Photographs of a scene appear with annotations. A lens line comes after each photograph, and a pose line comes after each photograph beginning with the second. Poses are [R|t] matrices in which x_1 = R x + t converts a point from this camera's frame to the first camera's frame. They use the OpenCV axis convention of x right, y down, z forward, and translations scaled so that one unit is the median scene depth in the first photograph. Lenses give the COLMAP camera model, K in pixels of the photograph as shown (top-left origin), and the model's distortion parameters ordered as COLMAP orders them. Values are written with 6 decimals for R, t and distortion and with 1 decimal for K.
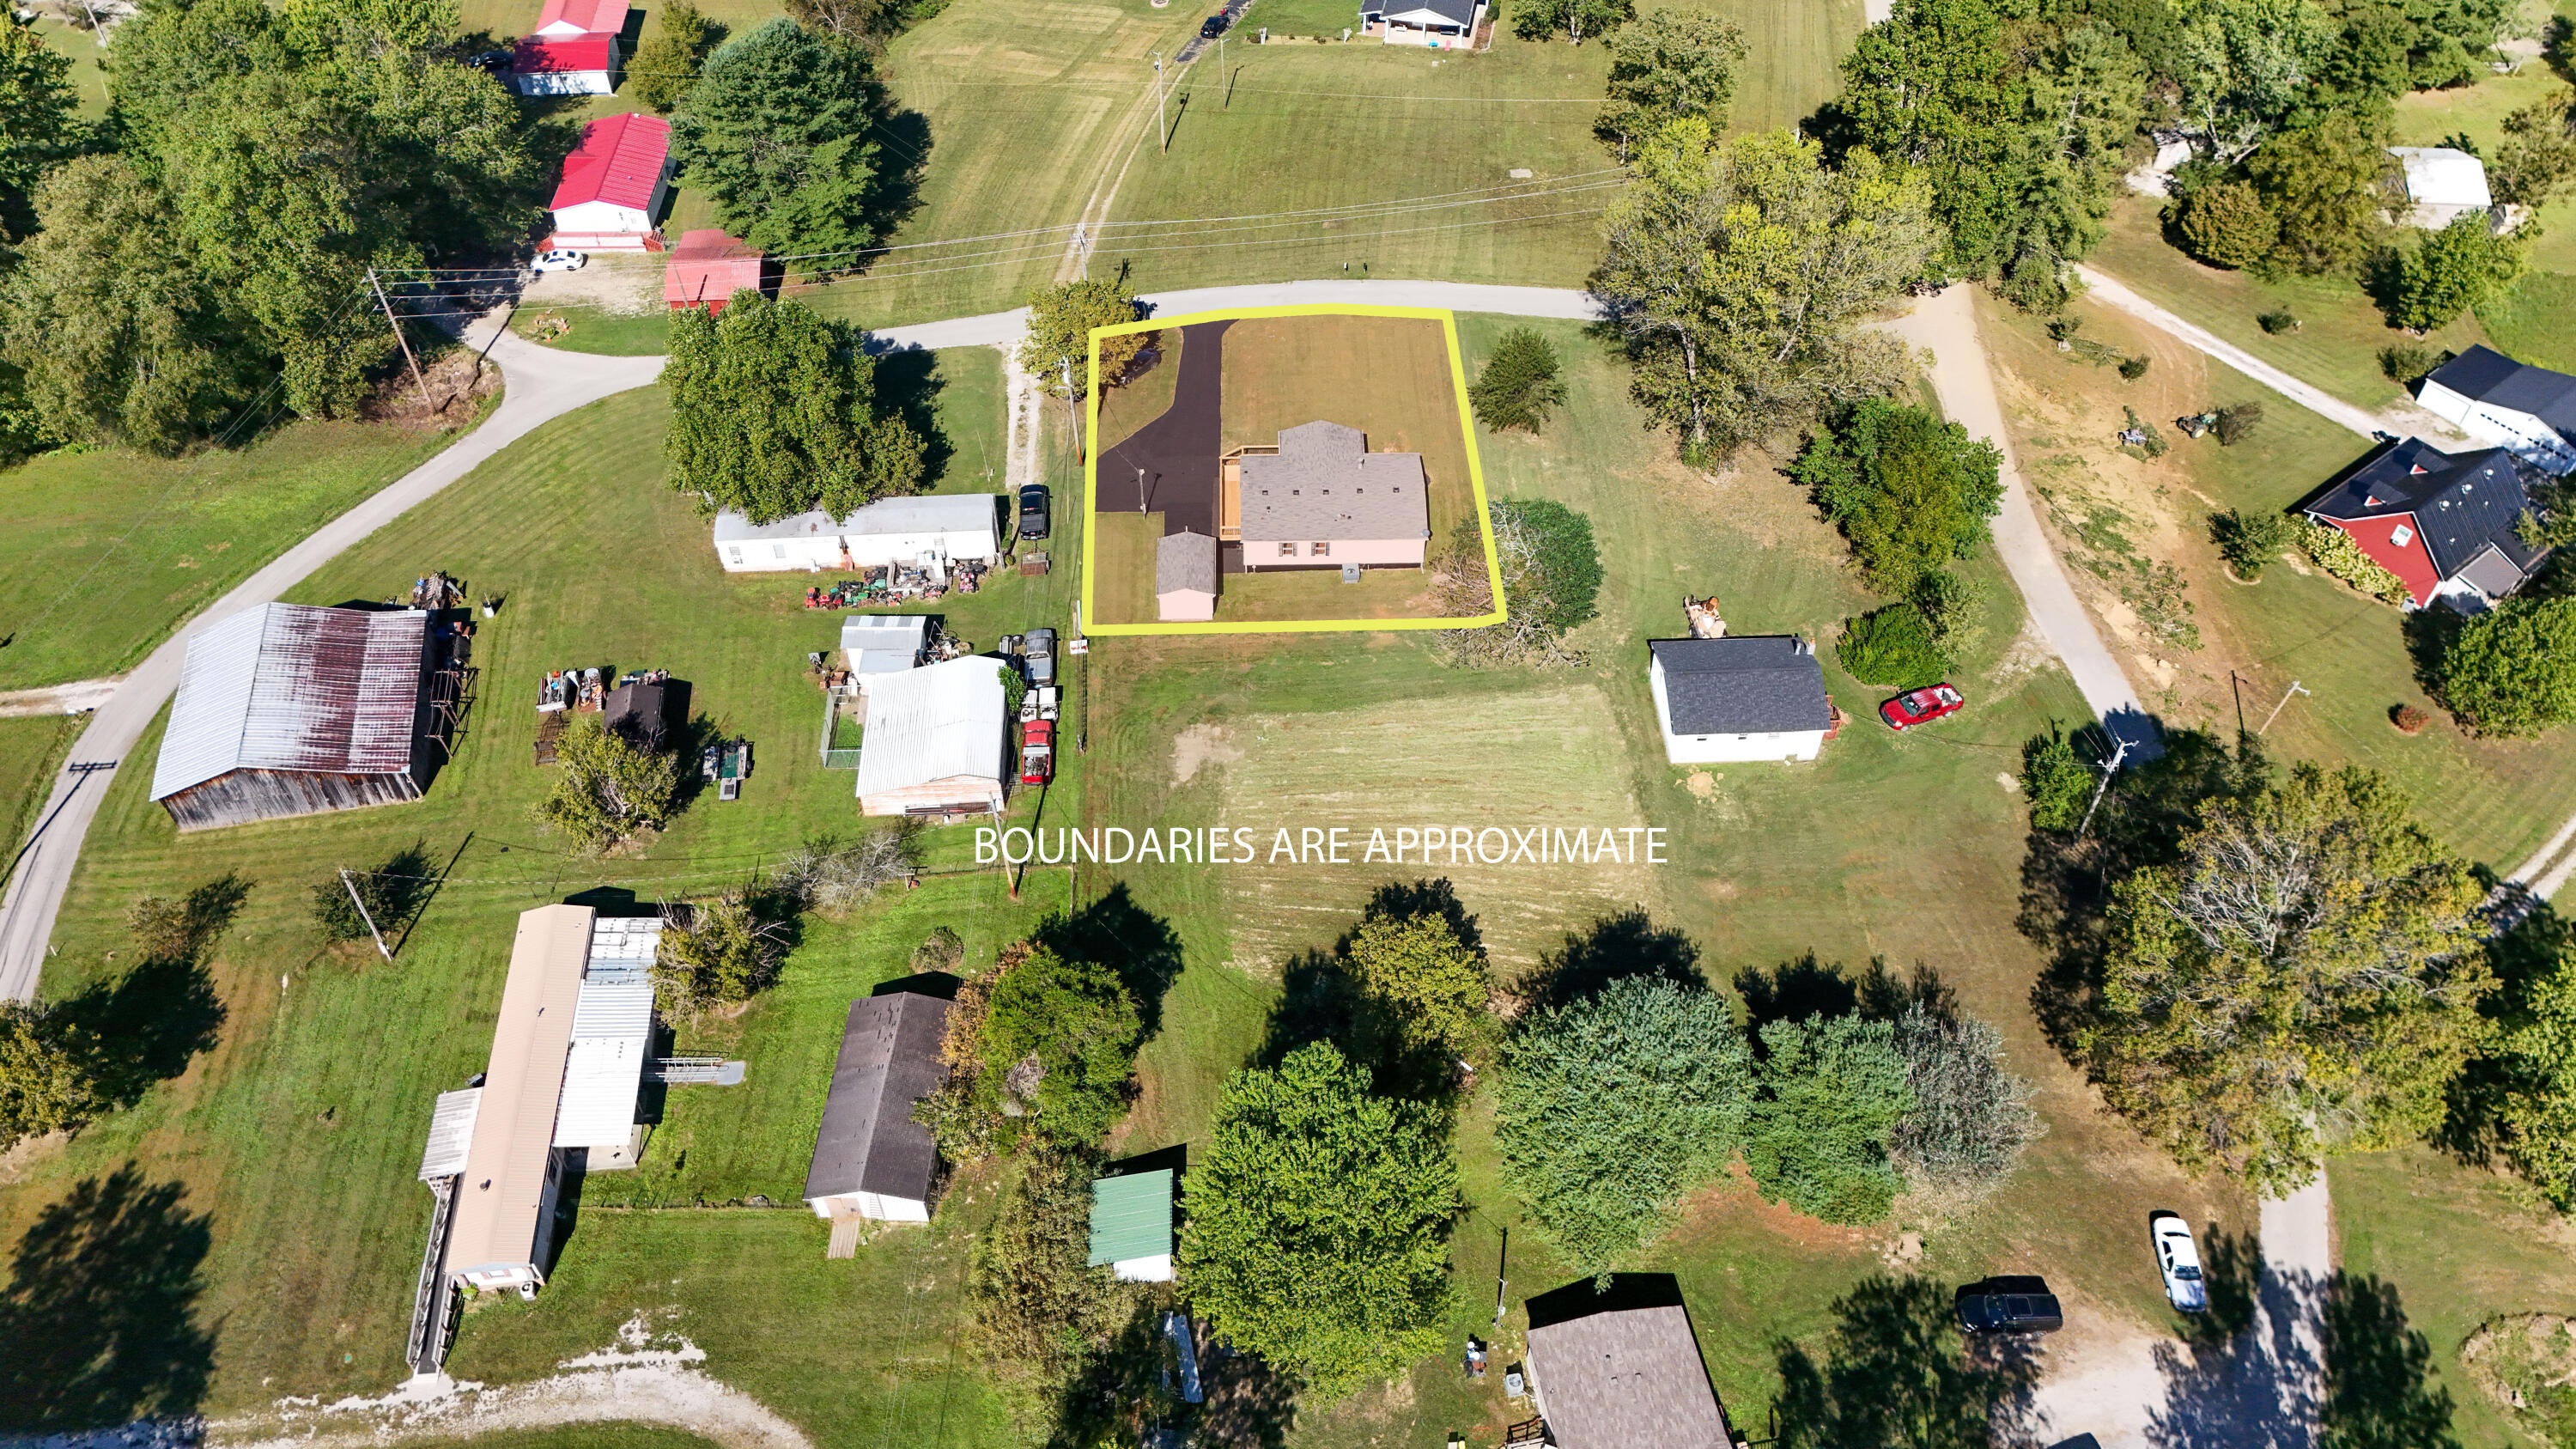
lens RADIAL K [[1912.3, 0, 1288.0], [0, 1912.3, 724.5], [0, 0, 1]] dist [0.117855, -0.154060]
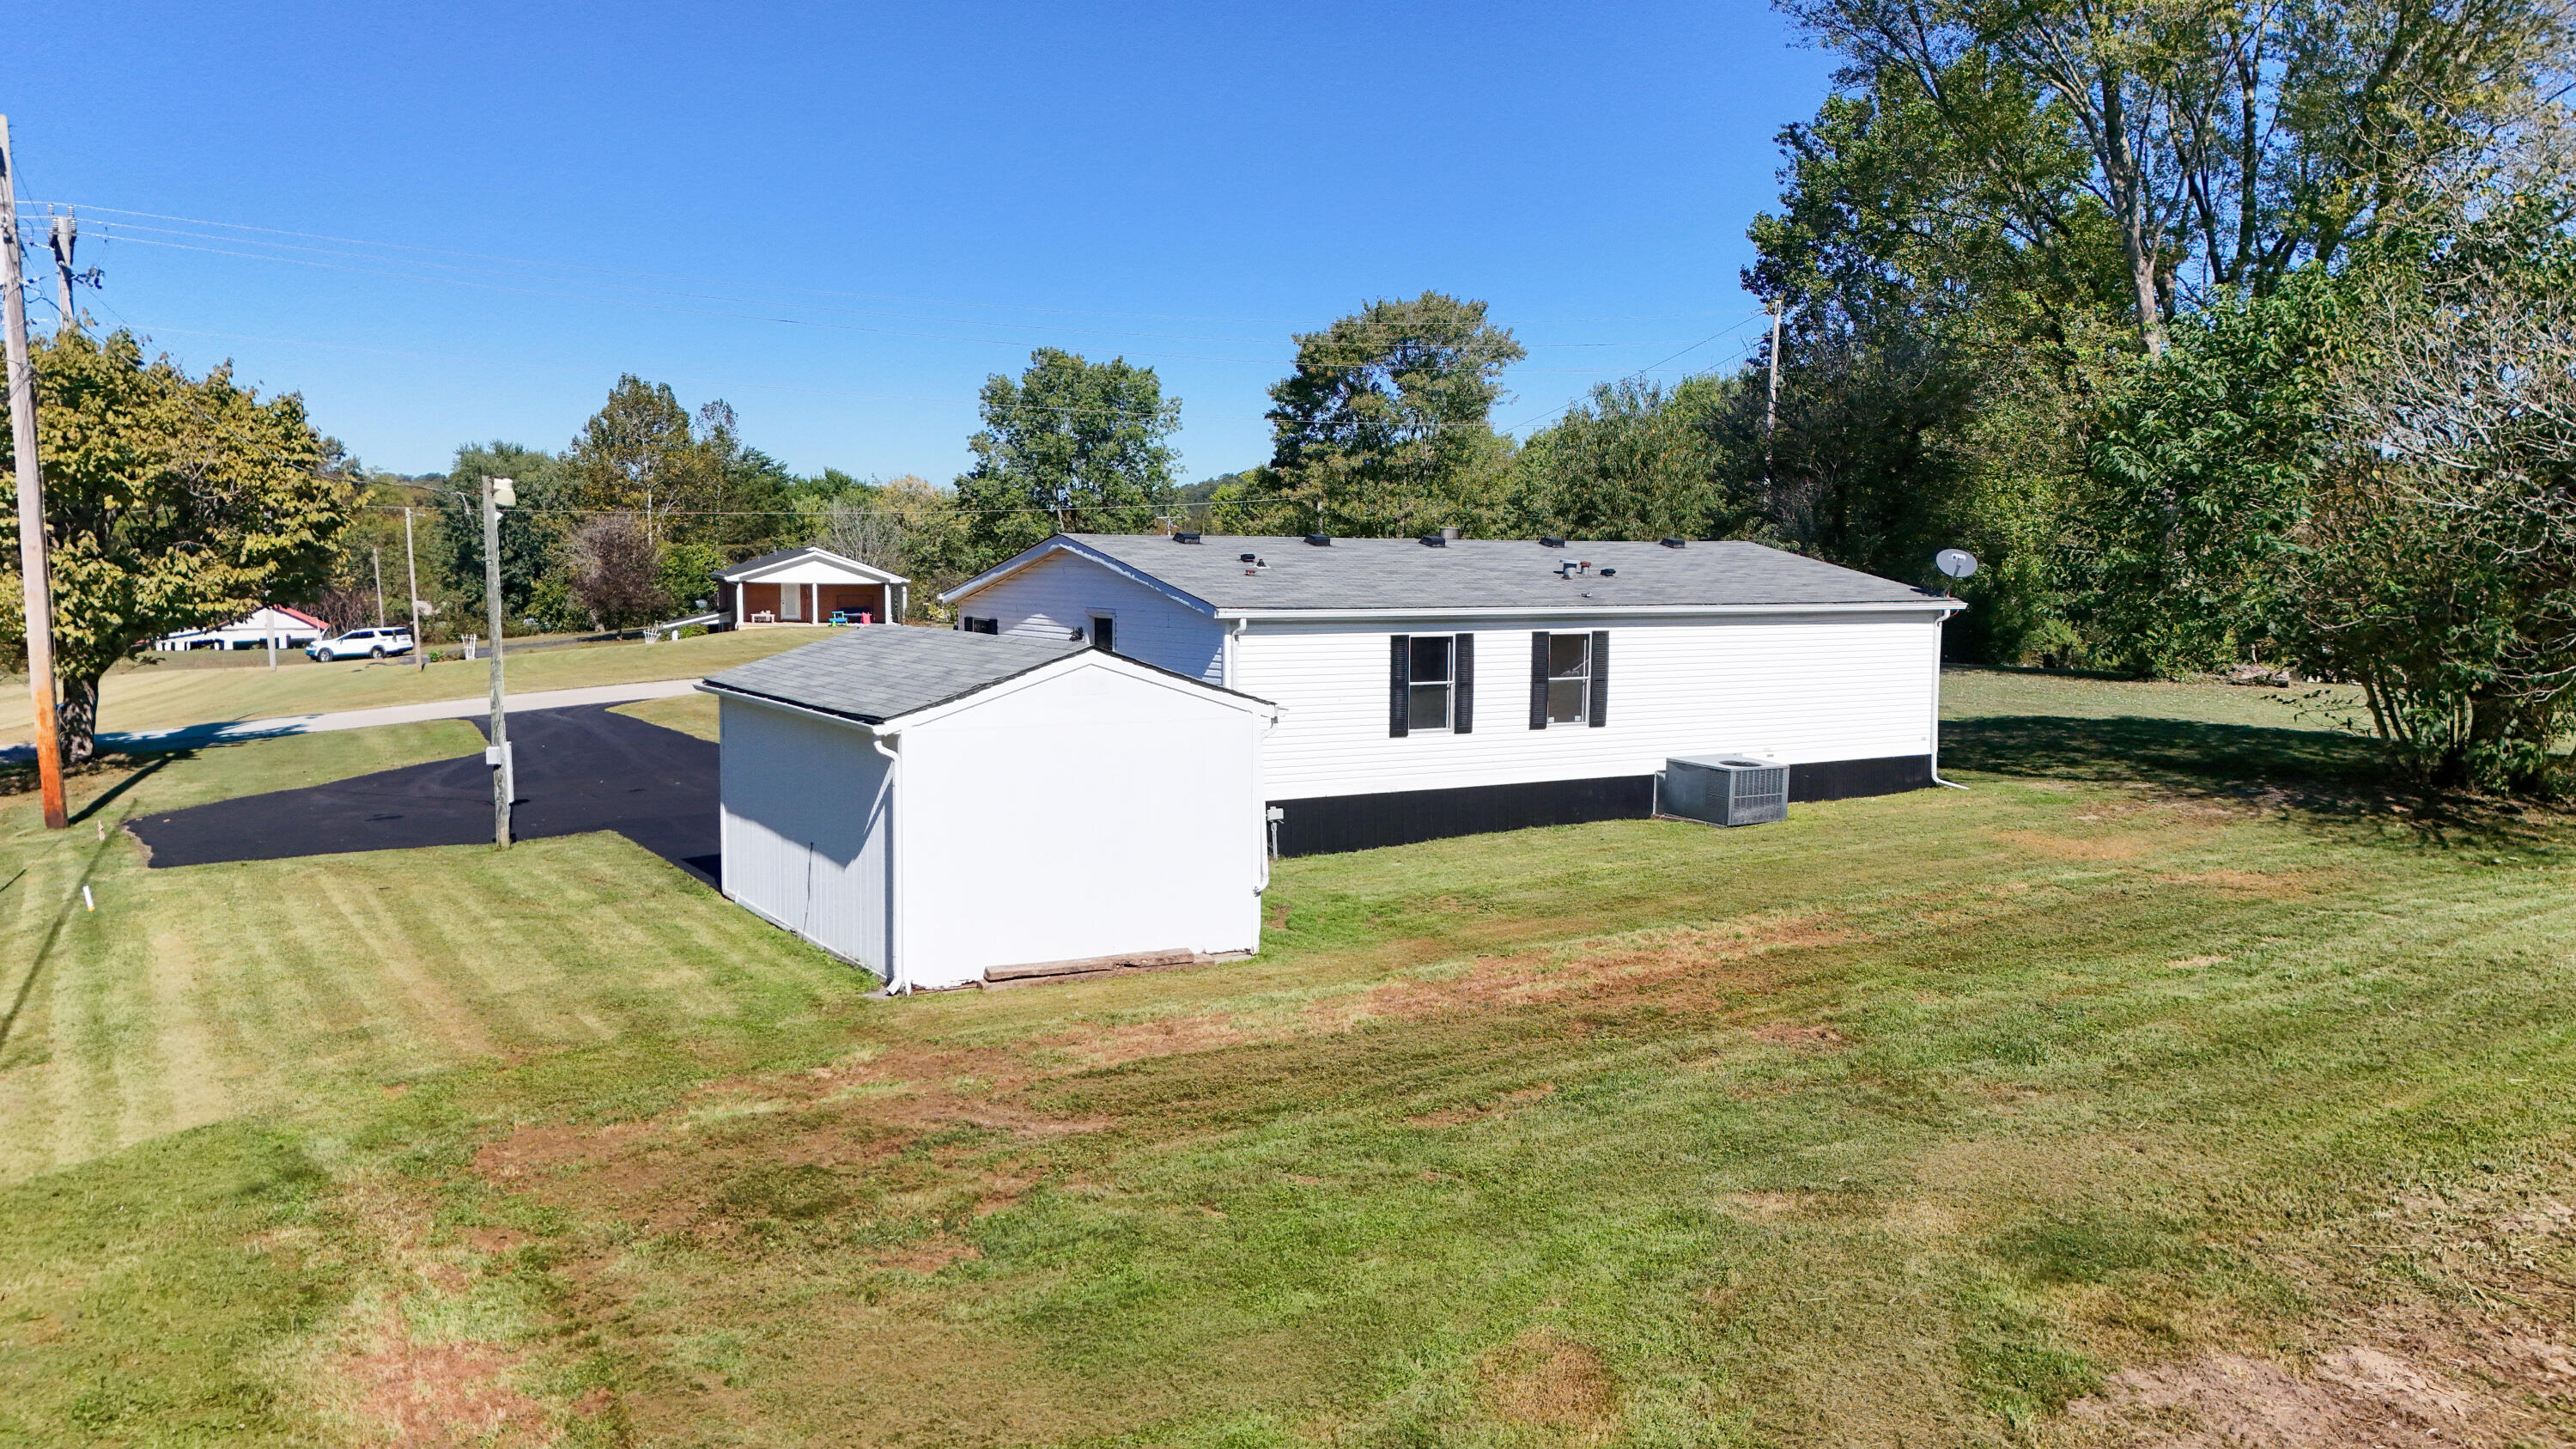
lens RADIAL K [[1912.3, 0, 1288.0], [0, 1912.3, 724.5], [0, 0, 1]] dist [0.117855, -0.154060]
pose [[0.871479, -0.033997, 0.489254, -0.103419], [0.351358, 0.739267, -0.574484, 0.013804], [-0.342158, 0.672554, 0.656200, 0.880246]]
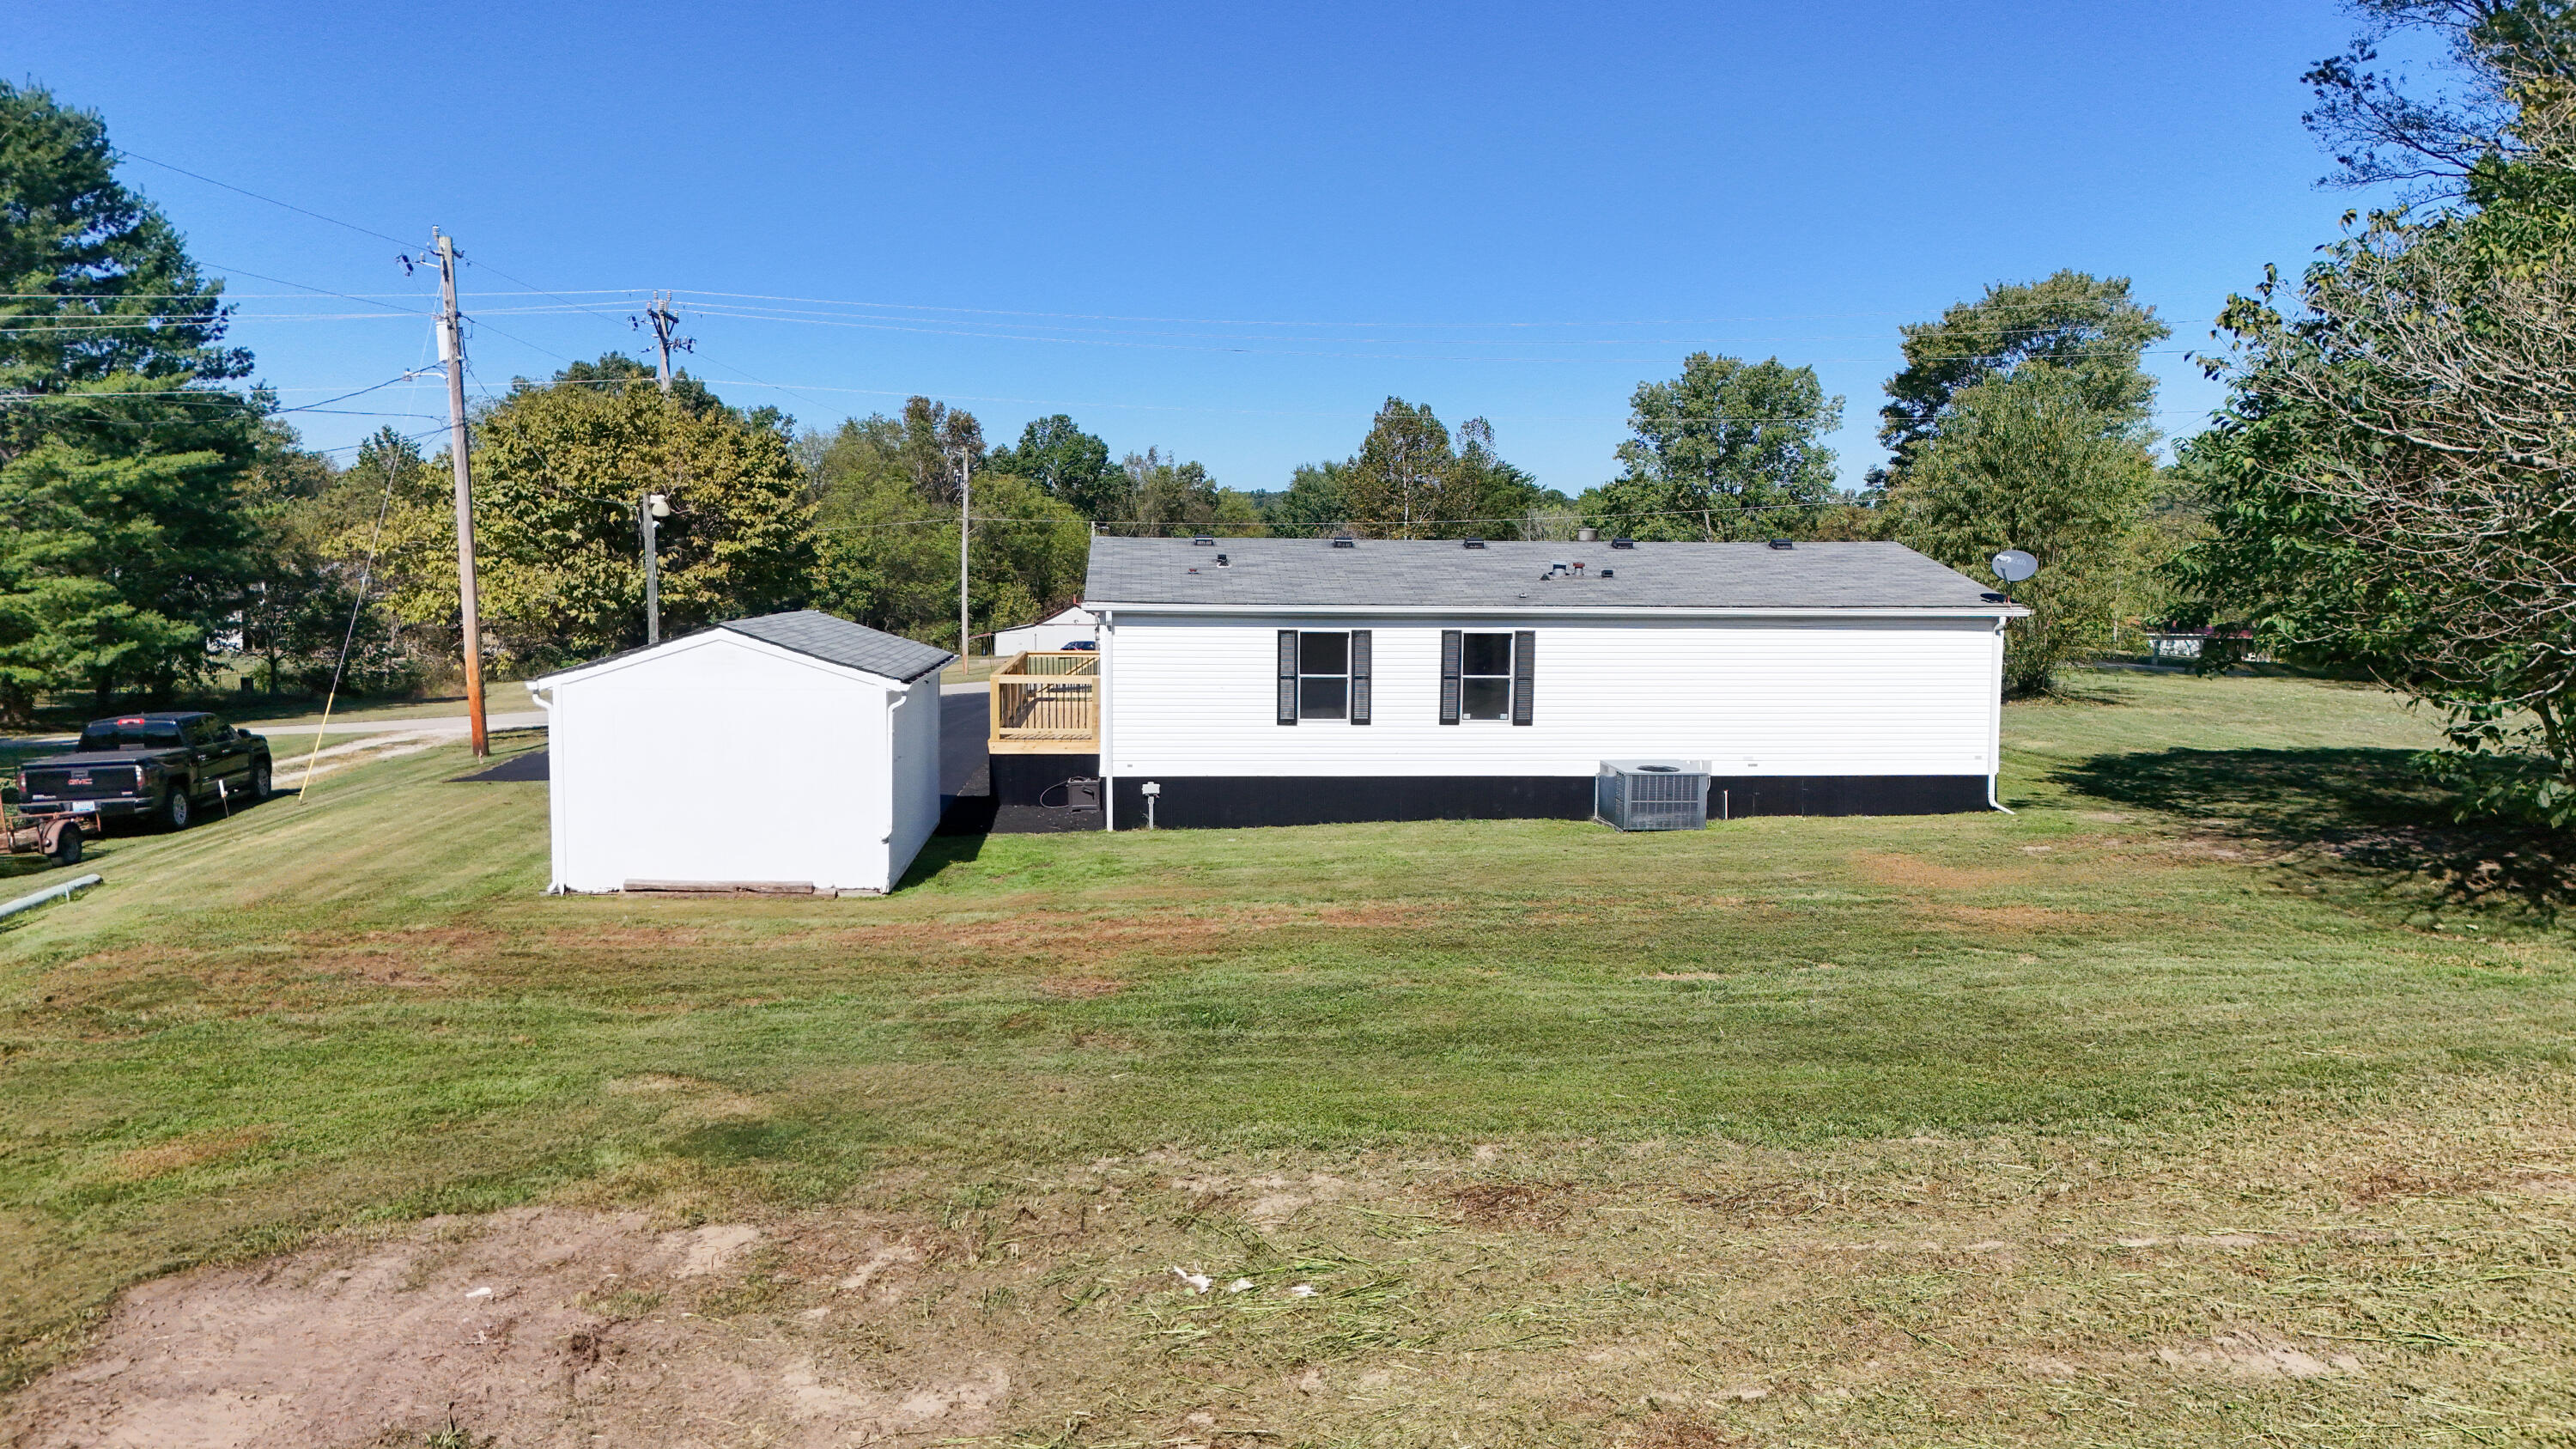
lens RADIAL K [[1912.3, 0, 1288.0], [0, 1912.3, 724.5], [0, 0, 1]] dist [0.117855, -0.154060]
pose [[0.999038, 0.008150, 0.043081, -0.012356], [0.022666, 0.745100, -0.666567, 0.044089], [-0.037532, 0.666903, 0.744199, 0.851420]]
